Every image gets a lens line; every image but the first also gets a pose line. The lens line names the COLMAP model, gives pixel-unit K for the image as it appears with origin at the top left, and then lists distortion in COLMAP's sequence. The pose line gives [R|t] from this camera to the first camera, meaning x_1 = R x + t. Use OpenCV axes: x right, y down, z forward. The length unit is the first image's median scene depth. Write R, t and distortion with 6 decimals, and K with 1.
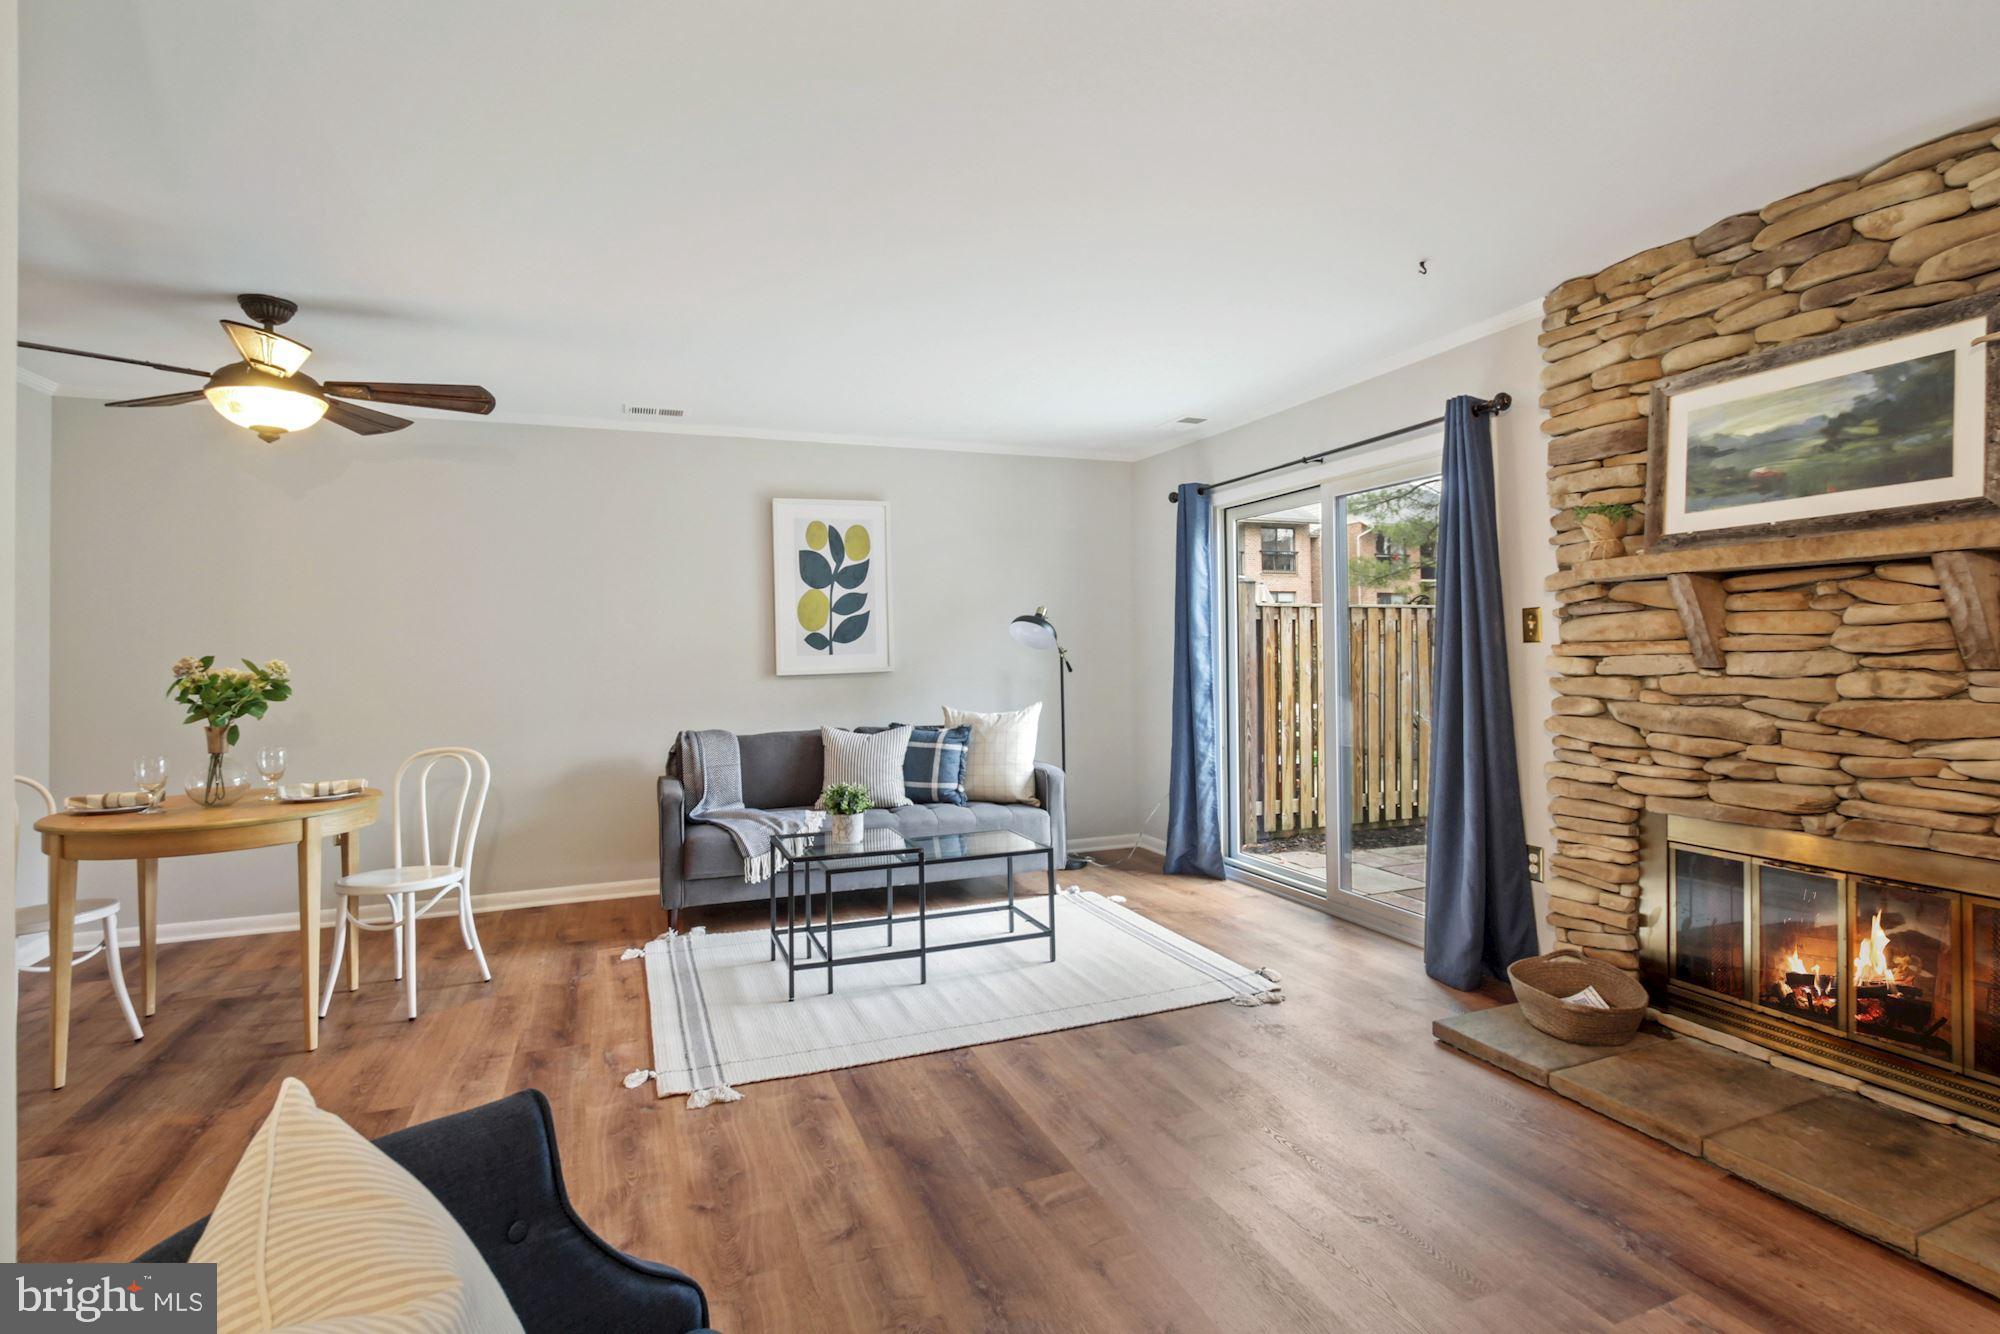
lens RADIAL K [[947.3, 0, 972.8], [0, 947.3, 629.6], [0, 0, 1]] dist [-0.008458, -0.000351]
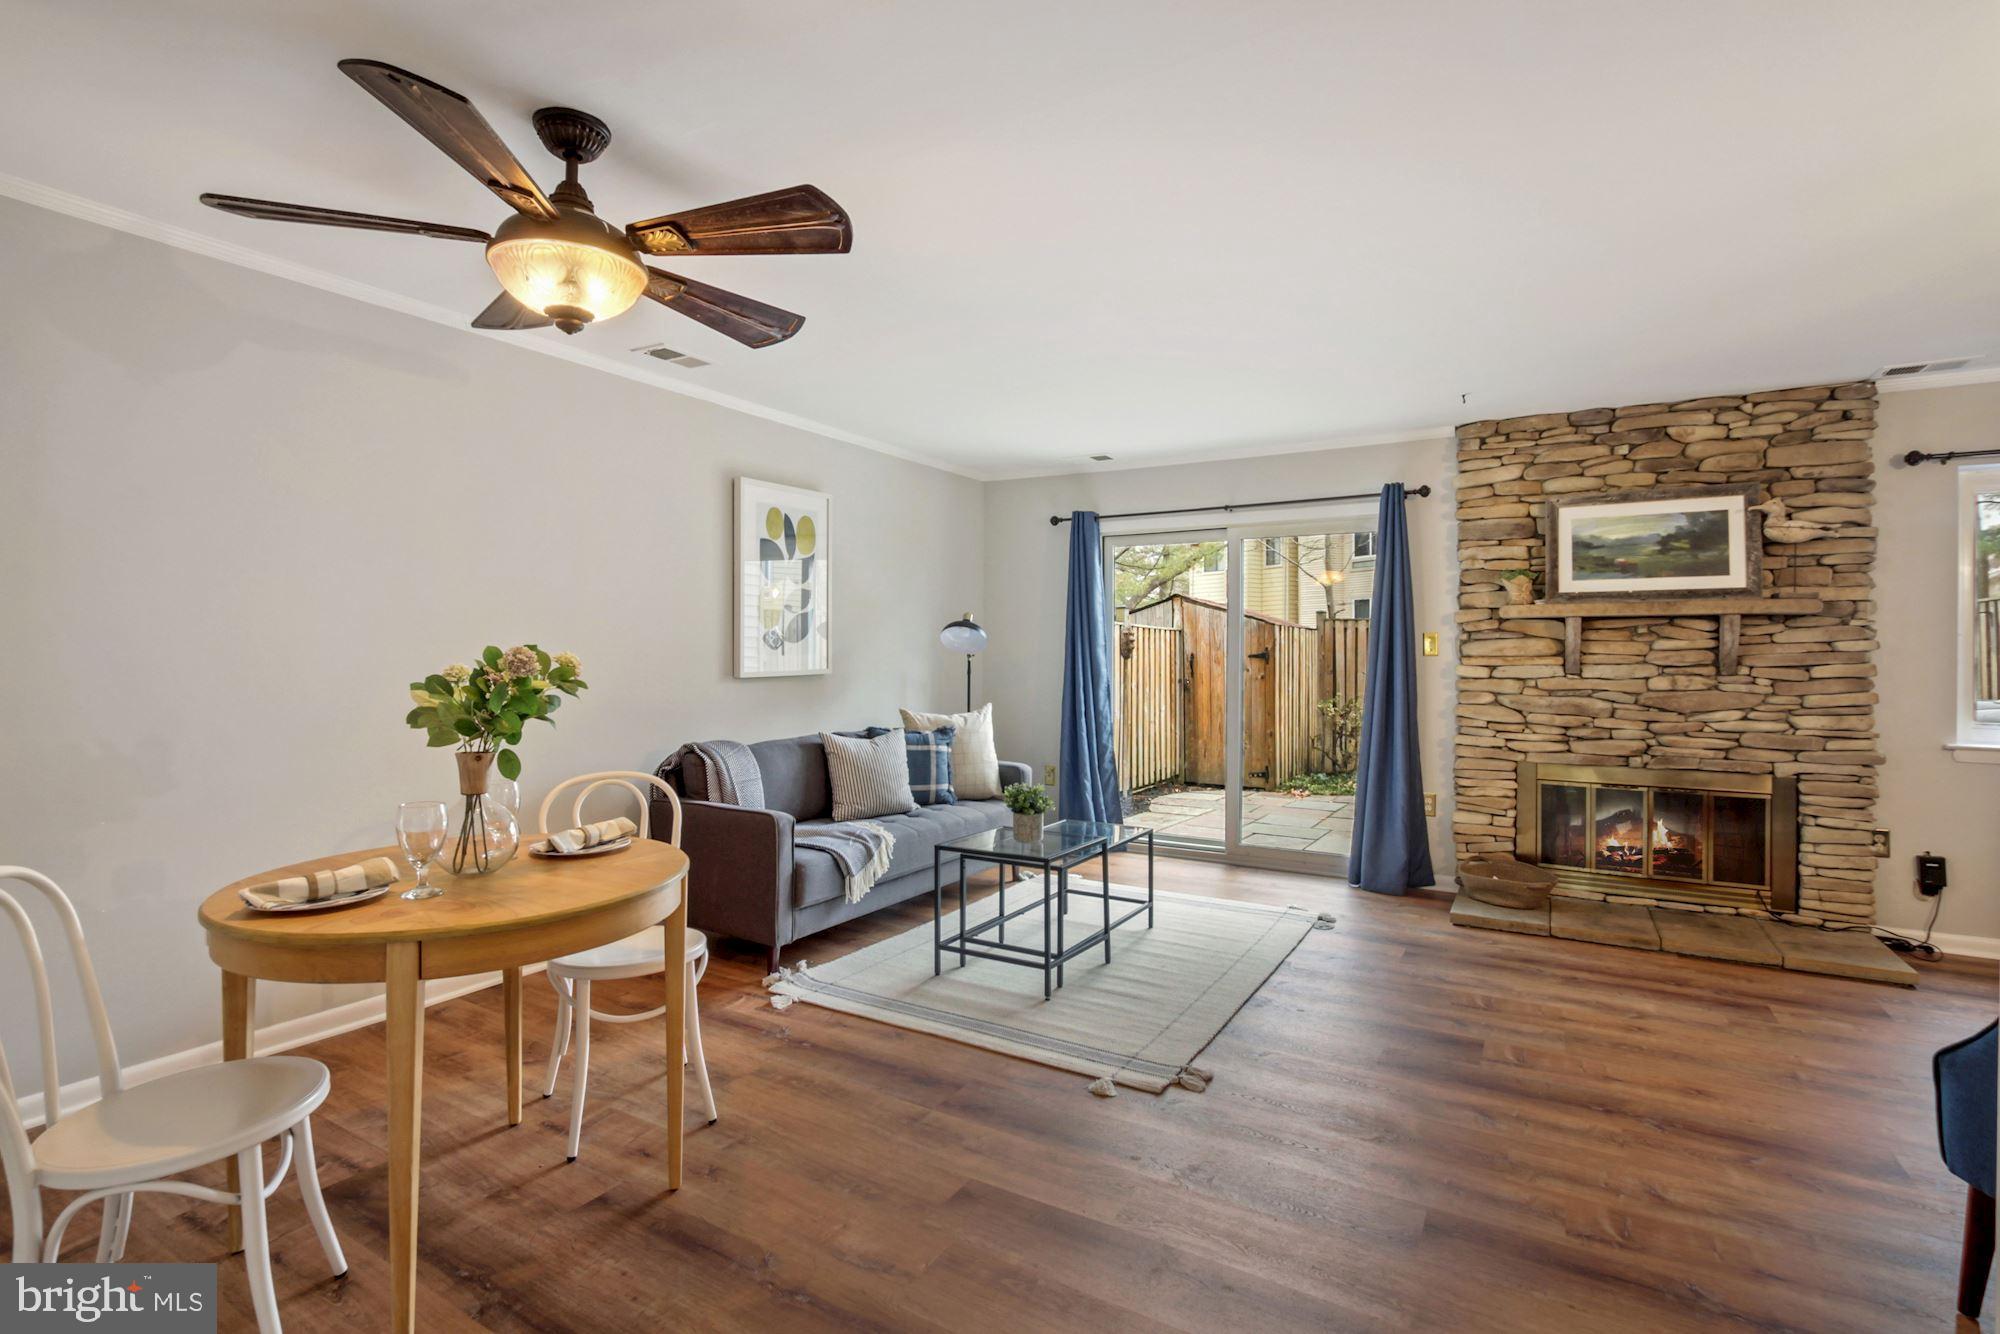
lens RADIAL K [[947.3, 0, 970.8], [0, 947.3, 649.1], [0, 0, 1]] dist [-0.008458, -0.000351]
pose [[0.793671, 0.019302, 0.608041, -1.069167], [-0.029641, 0.999536, 0.006960, 0.016828], [-0.607624, -0.023547, 0.793875, 0.312847]]
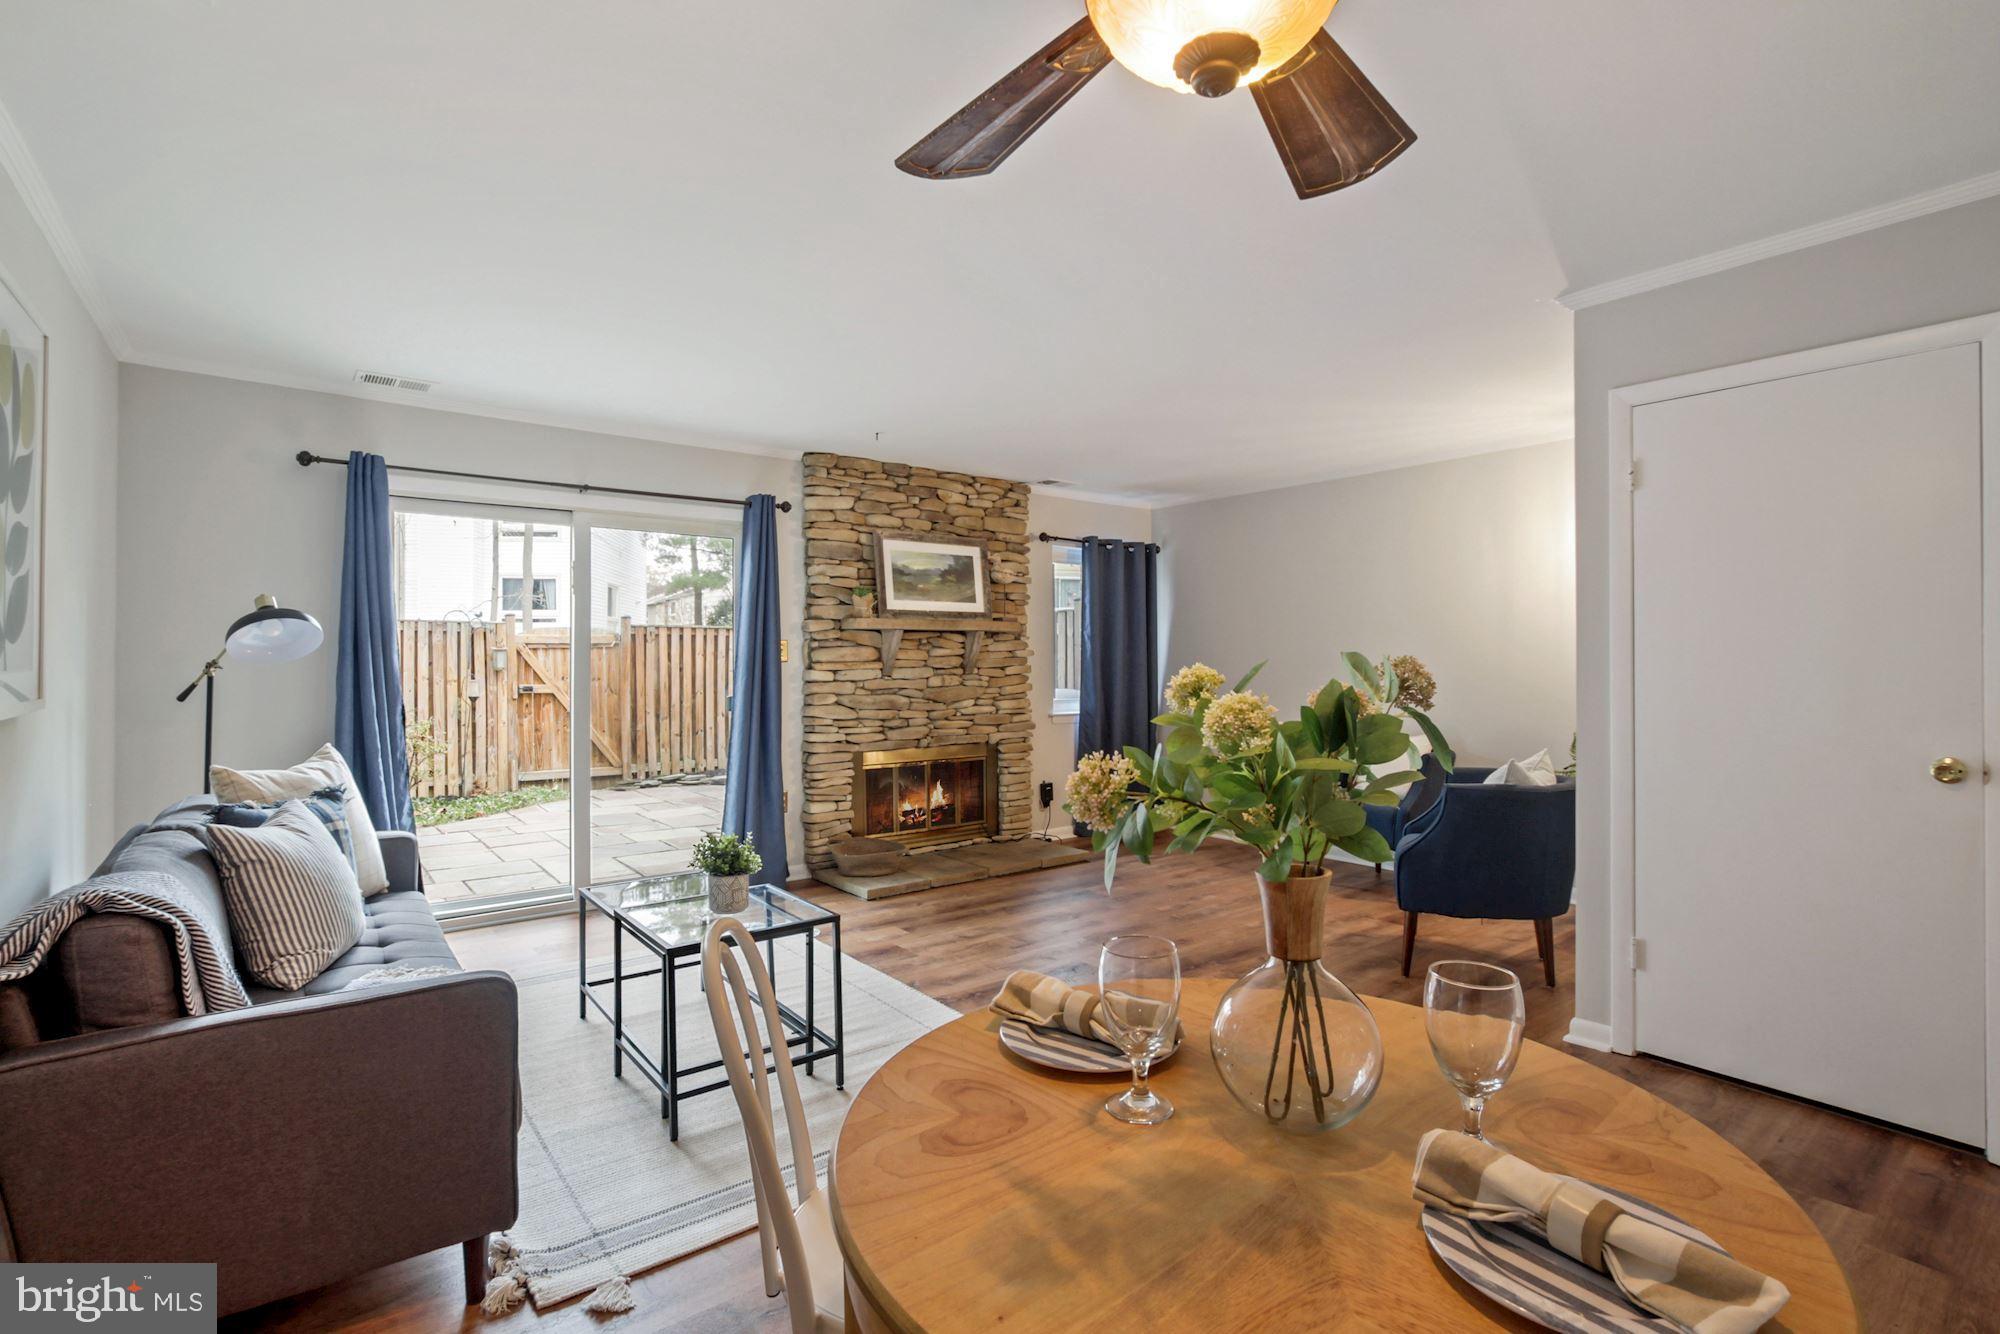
lens RADIAL K [[947.3, 0, 1002.4], [0, 947.3, 654.4], [0, 0, 1]] dist [-0.008458, -0.000351]
pose [[-0.303422, 0.021454, 0.952615, -1.238039], [-0.015450, 0.999504, -0.027431, 0.046224], [-0.952731, -0.023041, -0.302941, 1.361151]]
